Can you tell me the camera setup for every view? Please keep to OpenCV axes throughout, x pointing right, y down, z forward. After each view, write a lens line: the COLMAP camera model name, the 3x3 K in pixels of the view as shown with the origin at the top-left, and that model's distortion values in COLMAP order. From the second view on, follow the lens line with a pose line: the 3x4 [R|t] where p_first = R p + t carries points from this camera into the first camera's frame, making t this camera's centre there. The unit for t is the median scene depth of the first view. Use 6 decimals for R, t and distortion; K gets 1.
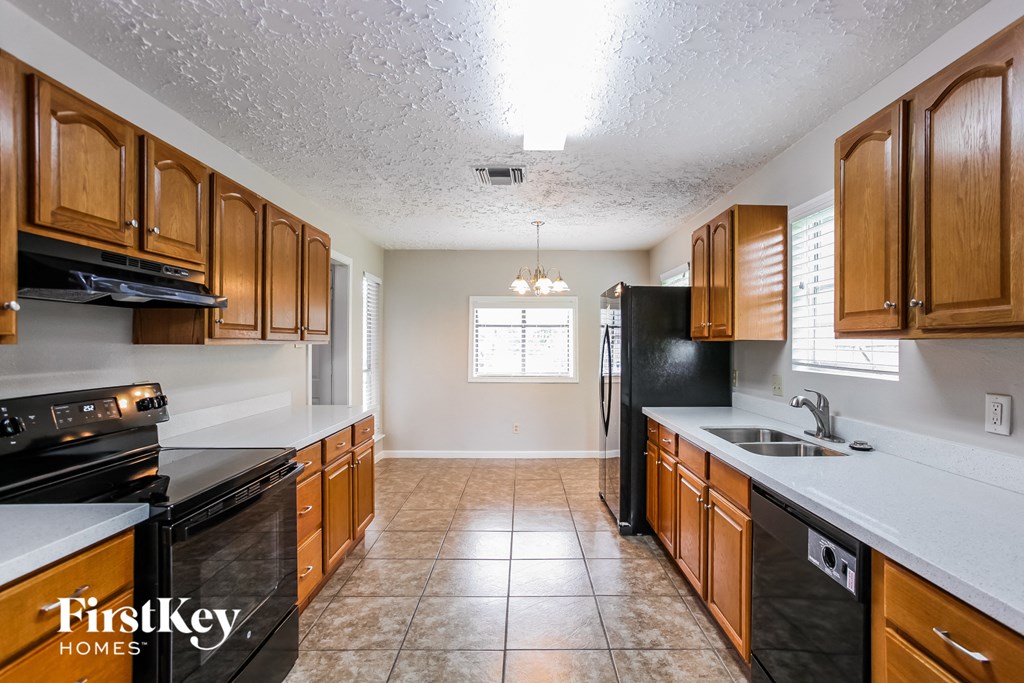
lens RADIAL K [[495.4, 0, 519.6], [0, 495.4, 340.5], [0, 0, 1]] dist [-0.001776, 0.008328]
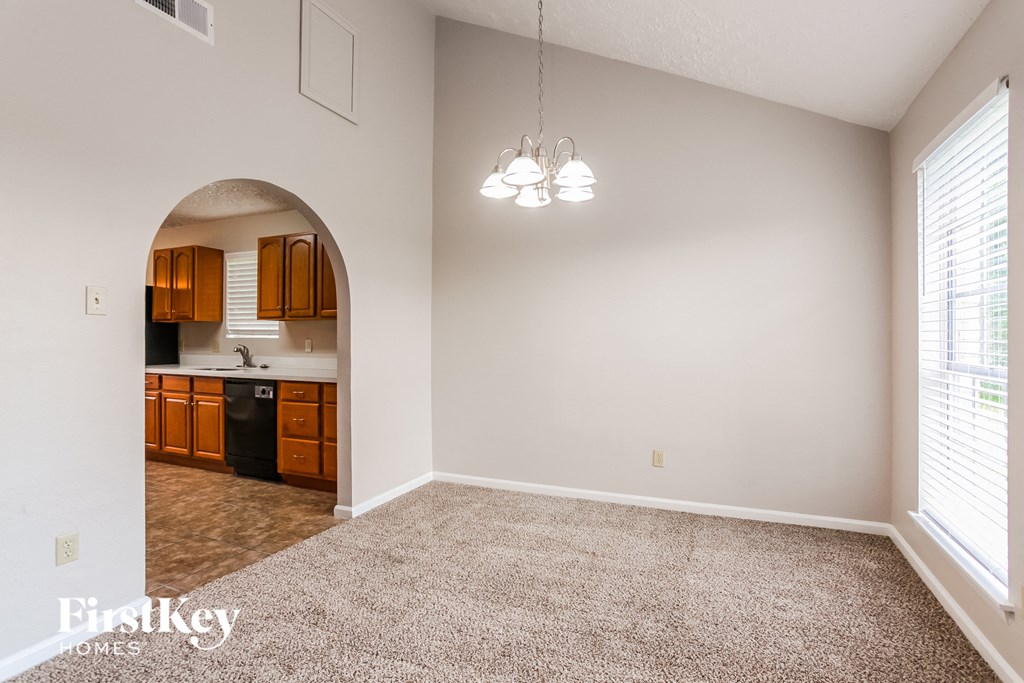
lens RADIAL K [[495.4, 0, 519.6], [0, 495.4, 340.5], [0, 0, 1]] dist [-0.001776, 0.008328]
pose [[0.404348, -0.005701, 0.914588, -1.090247], [-0.008830, 0.999910, 0.010136, 0.062939], [-0.914563, -0.012174, 0.404261, -1.188388]]
